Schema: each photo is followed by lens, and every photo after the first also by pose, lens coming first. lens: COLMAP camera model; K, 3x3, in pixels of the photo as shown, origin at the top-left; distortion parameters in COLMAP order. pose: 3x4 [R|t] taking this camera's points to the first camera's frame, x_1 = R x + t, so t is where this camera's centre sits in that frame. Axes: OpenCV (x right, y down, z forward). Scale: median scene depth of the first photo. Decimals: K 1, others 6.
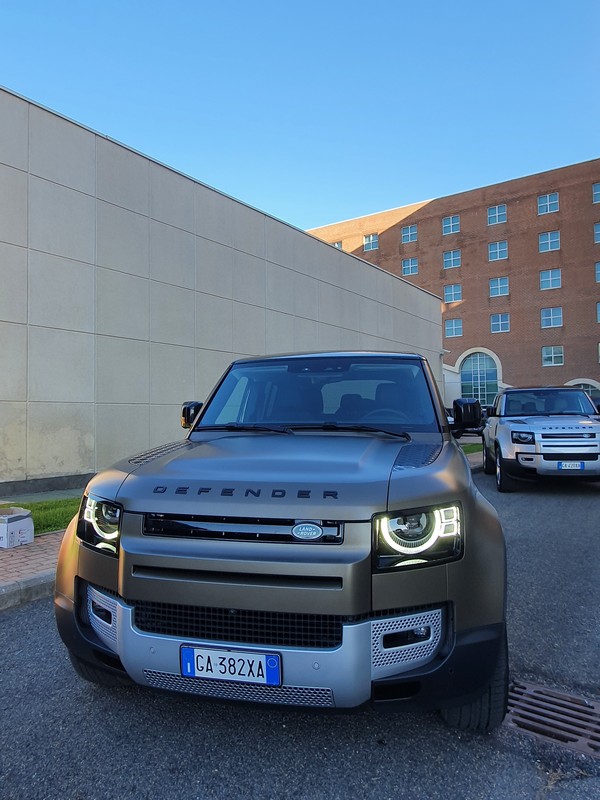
lens RADIAL K [[554.2, 0, 300.0], [0, 554.2, 400.0], [0, 0, 1]] dist [0.009099, -0.008565]
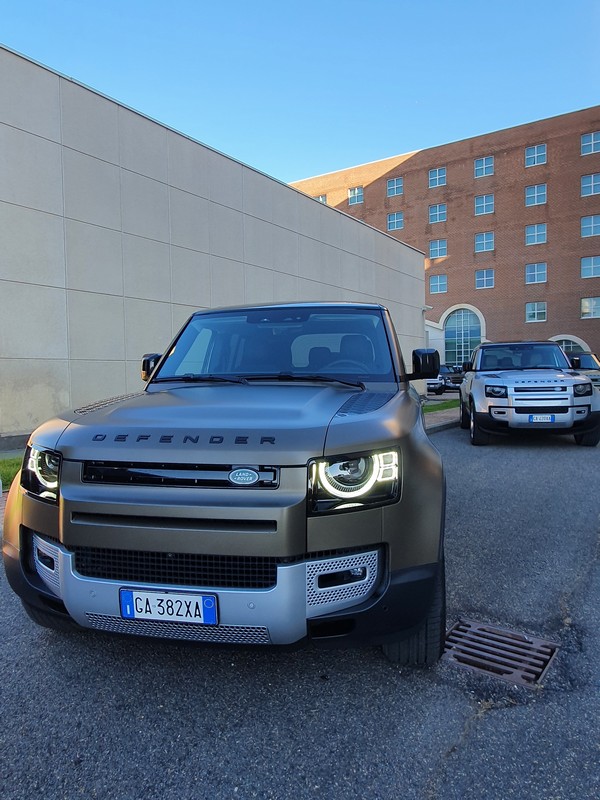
lens RADIAL K [[554.2, 0, 300.0], [0, 554.2, 400.0], [0, 0, 1]] dist [0.009099, -0.008565]
pose [[0.999660, -0.006454, 0.025274, 0.073530], [0.004523, 0.997119, 0.075719, 0.018919], [-0.025690, -0.075579, 0.996809, 0.005868]]
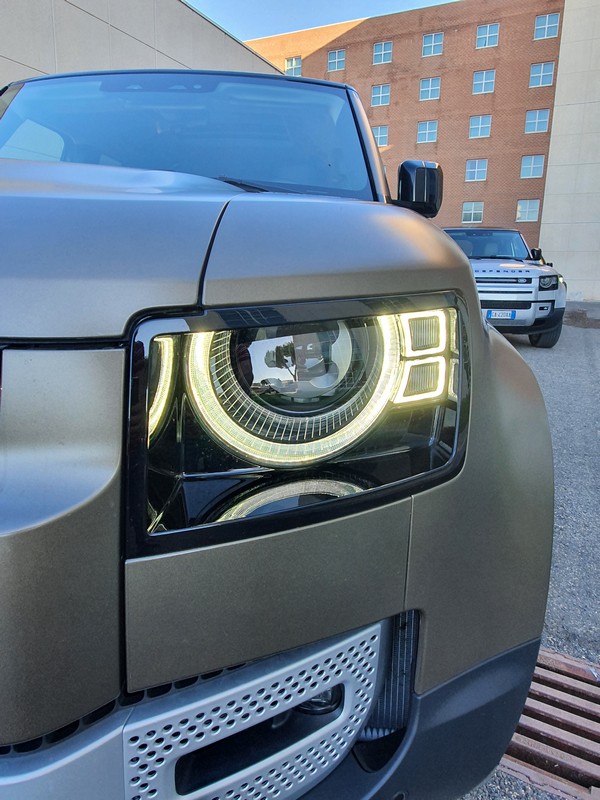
lens RADIAL K [[554.2, 0, 300.0], [0, 554.2, 400.0], [0, 0, 1]] dist [0.009099, -0.008565]
pose [[0.988261, 0.001309, 0.152770, 0.133755], [-0.040233, 0.966896, 0.251981, 0.146122], [-0.147383, -0.255169, 0.955598, 0.617430]]
